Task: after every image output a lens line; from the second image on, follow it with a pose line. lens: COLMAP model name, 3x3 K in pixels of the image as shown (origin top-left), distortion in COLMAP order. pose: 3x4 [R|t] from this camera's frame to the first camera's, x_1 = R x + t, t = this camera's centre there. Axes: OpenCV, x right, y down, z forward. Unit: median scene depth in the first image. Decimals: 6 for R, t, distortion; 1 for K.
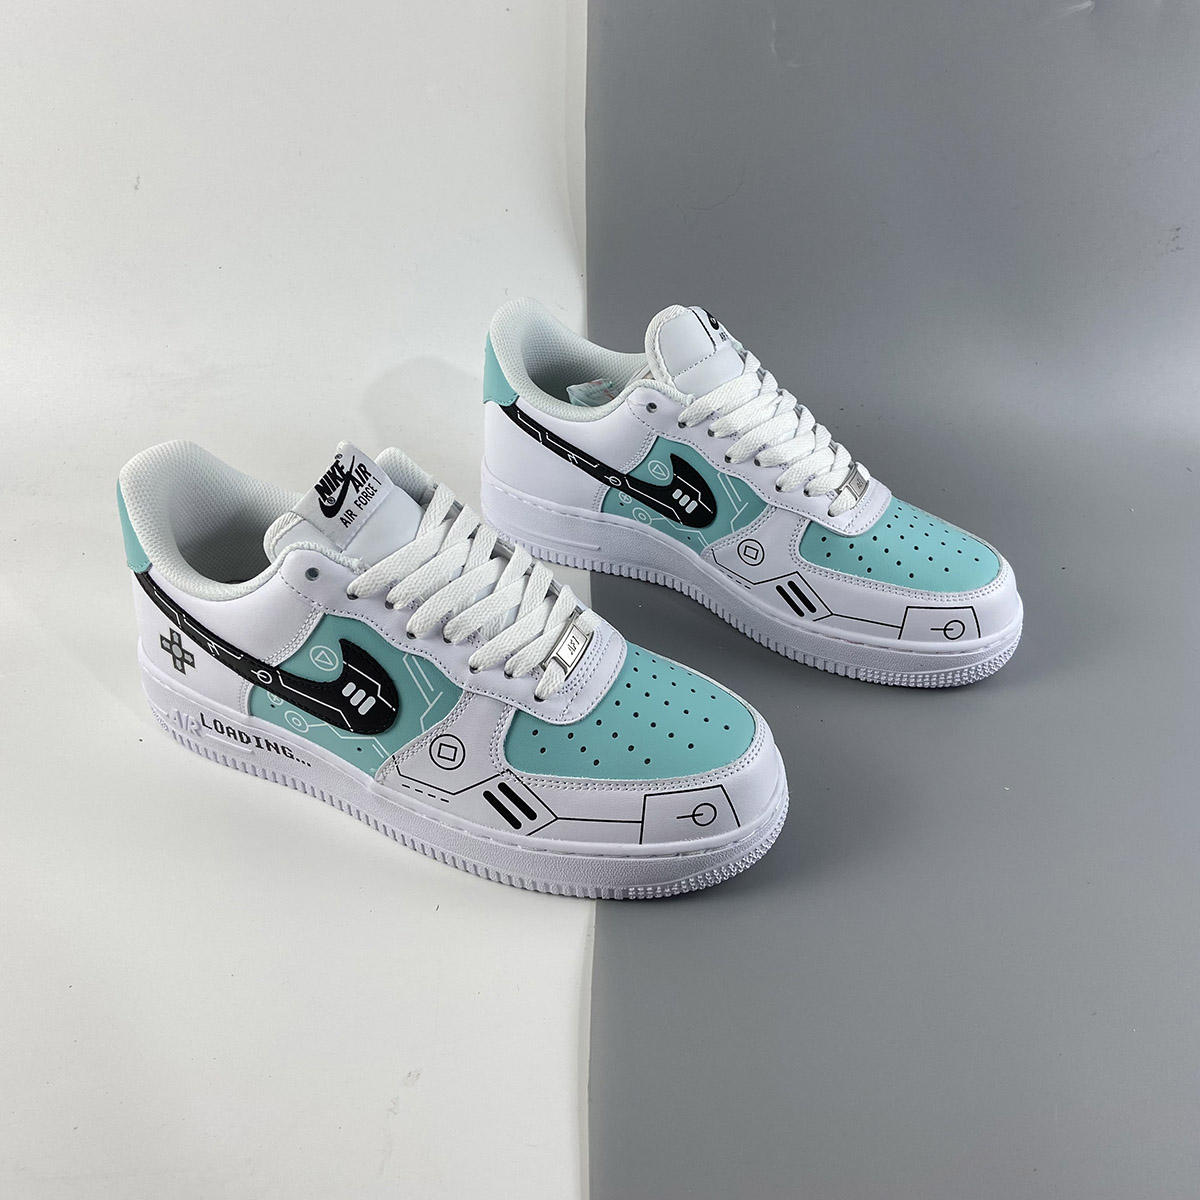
lens RADIAL K [[1245.0, 0, 593.6], [0, 1245.0, 605.9], [0, 0, 1]] dist [0.083160, 0.000000]
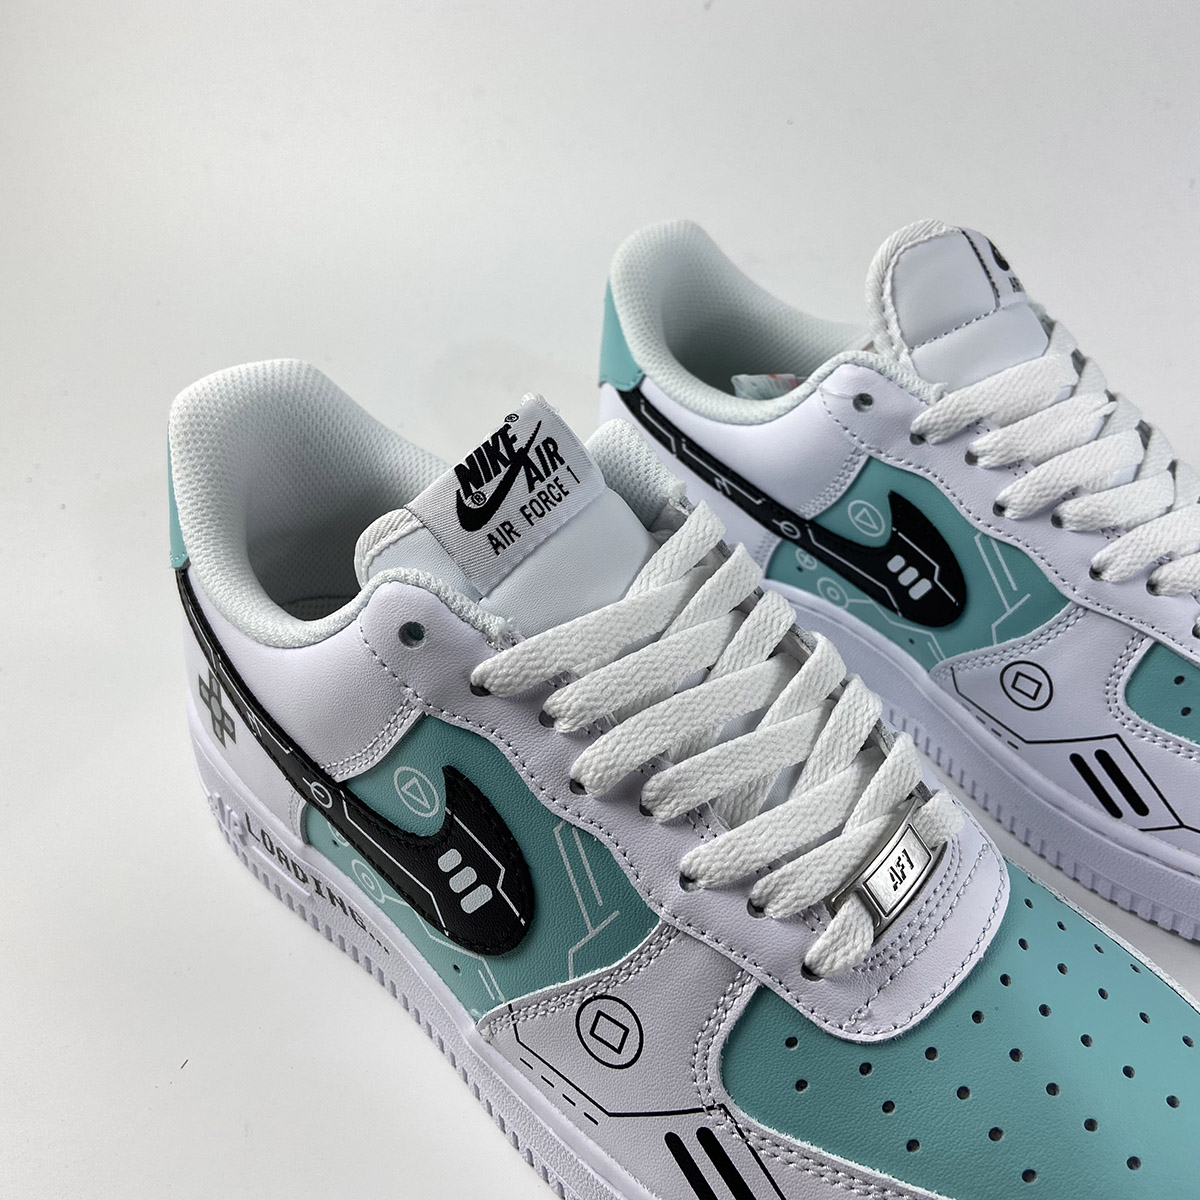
lens RADIAL K [[1245.0, 0, 612.2], [0, 1245.0, 577.0], [0, 0, 1]] dist [0.083160, 0.000000]
pose [[0.959707, 0.168763, -0.224683, -0.033883], [-0.174026, 0.984734, -0.003684, -0.059401], [0.220632, 0.042637, 0.974425, 0.503192]]
